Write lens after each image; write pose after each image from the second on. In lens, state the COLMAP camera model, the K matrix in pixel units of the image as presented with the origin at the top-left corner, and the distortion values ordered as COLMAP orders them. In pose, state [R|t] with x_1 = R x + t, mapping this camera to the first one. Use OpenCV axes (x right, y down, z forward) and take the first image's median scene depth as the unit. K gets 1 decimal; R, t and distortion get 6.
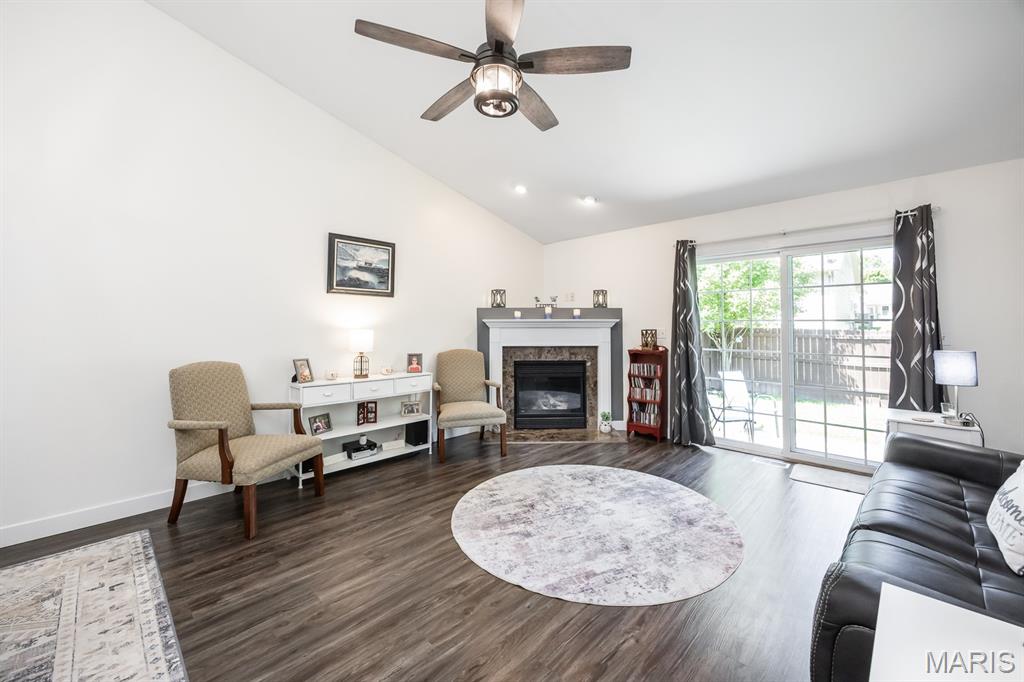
lens RADIAL K [[403.3, 0, 526.6], [0, 403.3, 316.7], [0, 0, 1]] dist [-0.004496, -0.000770]
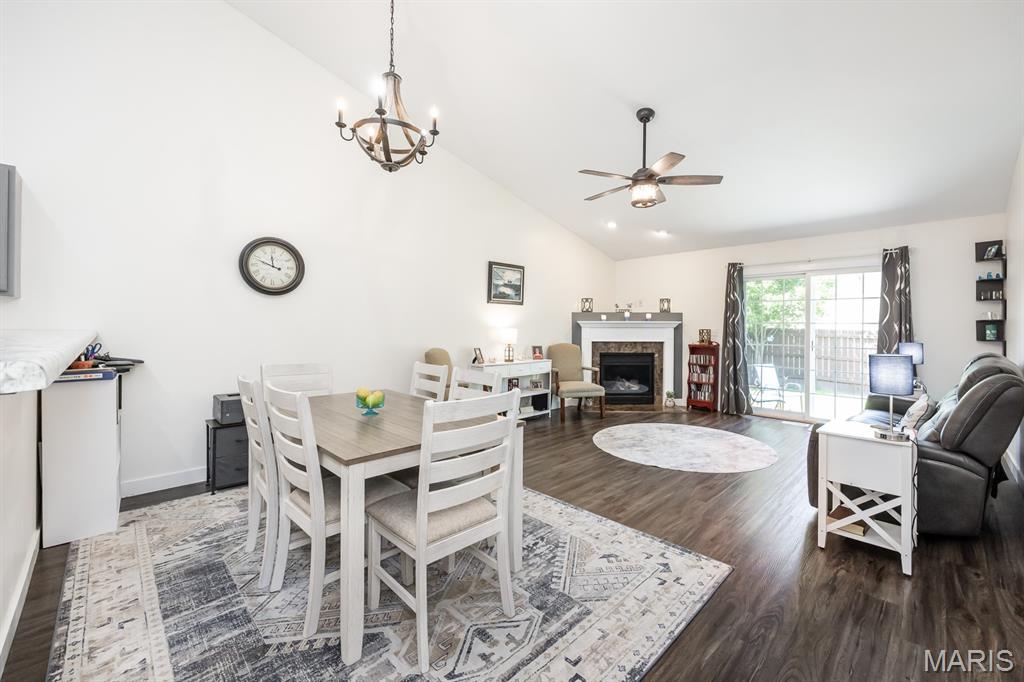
lens RADIAL K [[421.0, 0, 530.3], [0, 421.0, 329.3], [0, 0, 1]] dist [-0.007739, 0.000657]
pose [[0.999619, 0.004575, -0.027225, -0.293969], [-0.003704, 0.999482, 0.031976, -0.013046], [0.027357, -0.031863, 0.999118, -0.501895]]
